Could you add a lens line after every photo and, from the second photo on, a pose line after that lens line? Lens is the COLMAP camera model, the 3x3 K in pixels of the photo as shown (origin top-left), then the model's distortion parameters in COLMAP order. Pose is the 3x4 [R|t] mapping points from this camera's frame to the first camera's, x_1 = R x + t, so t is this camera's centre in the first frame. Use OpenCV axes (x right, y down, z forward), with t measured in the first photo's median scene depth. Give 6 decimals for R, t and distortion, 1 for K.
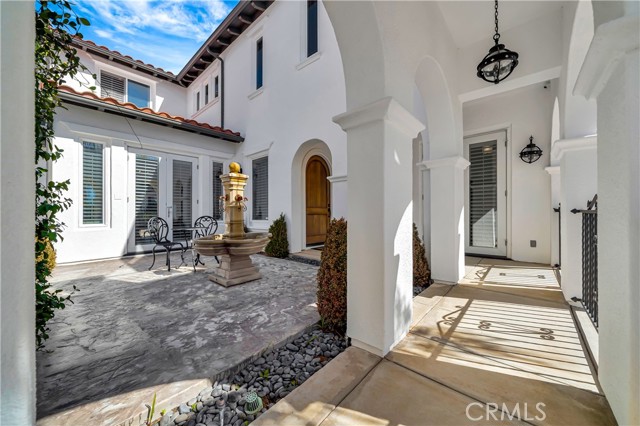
lens RADIAL K [[233.9, 0, 316.7], [0, 233.9, 212.8], [0, 0, 1]] dist [-0.002915, 0.000637]
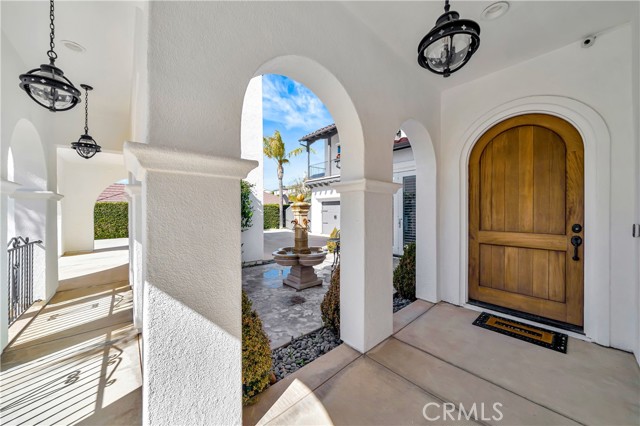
lens RADIAL K [[225.1, 0, 318.0], [0, 225.1, 212.5], [0, 0, 1]] dist [-0.007825, 0.000353]
pose [[-0.121197, 0.014313, -0.992525, 0.569113], [0.007505, 0.999881, 0.013503, -0.081729], [0.992600, -0.005813, -0.121290, 0.805179]]
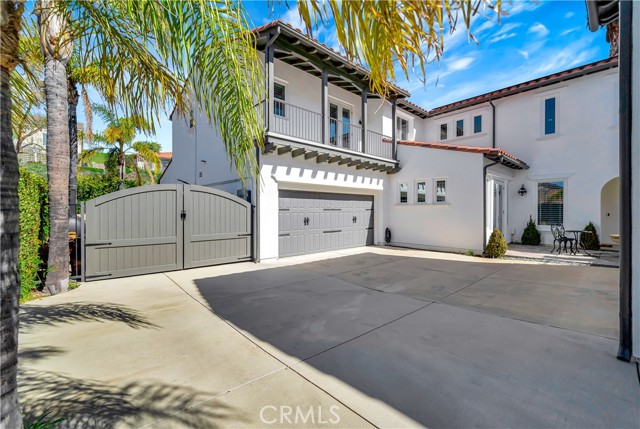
lens RADIAL K [[279.7, 0, 320.5], [0, 279.7, 212.7], [0, 0, 1]] dist [-0.002539, -0.000107]
pose [[0.995646, 0.004594, -0.093104, -1.803357], [-0.004394, 0.999988, 0.002354, -0.049240], [0.093114, -0.001935, 0.995654, -1.033760]]
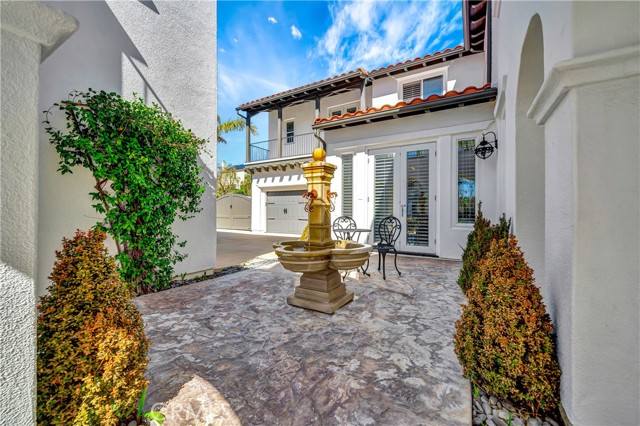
lens RADIAL K [[255.1, 0, 321.3], [0, 255.1, 208.8], [0, 0, 1]] dist [-0.001448, -0.000067]
pose [[0.200613, -0.001106, -0.979670, 0.300093], [-0.003725, 0.999991, -0.001891, -0.009260], [0.979664, 0.004028, 0.200607, 0.542417]]
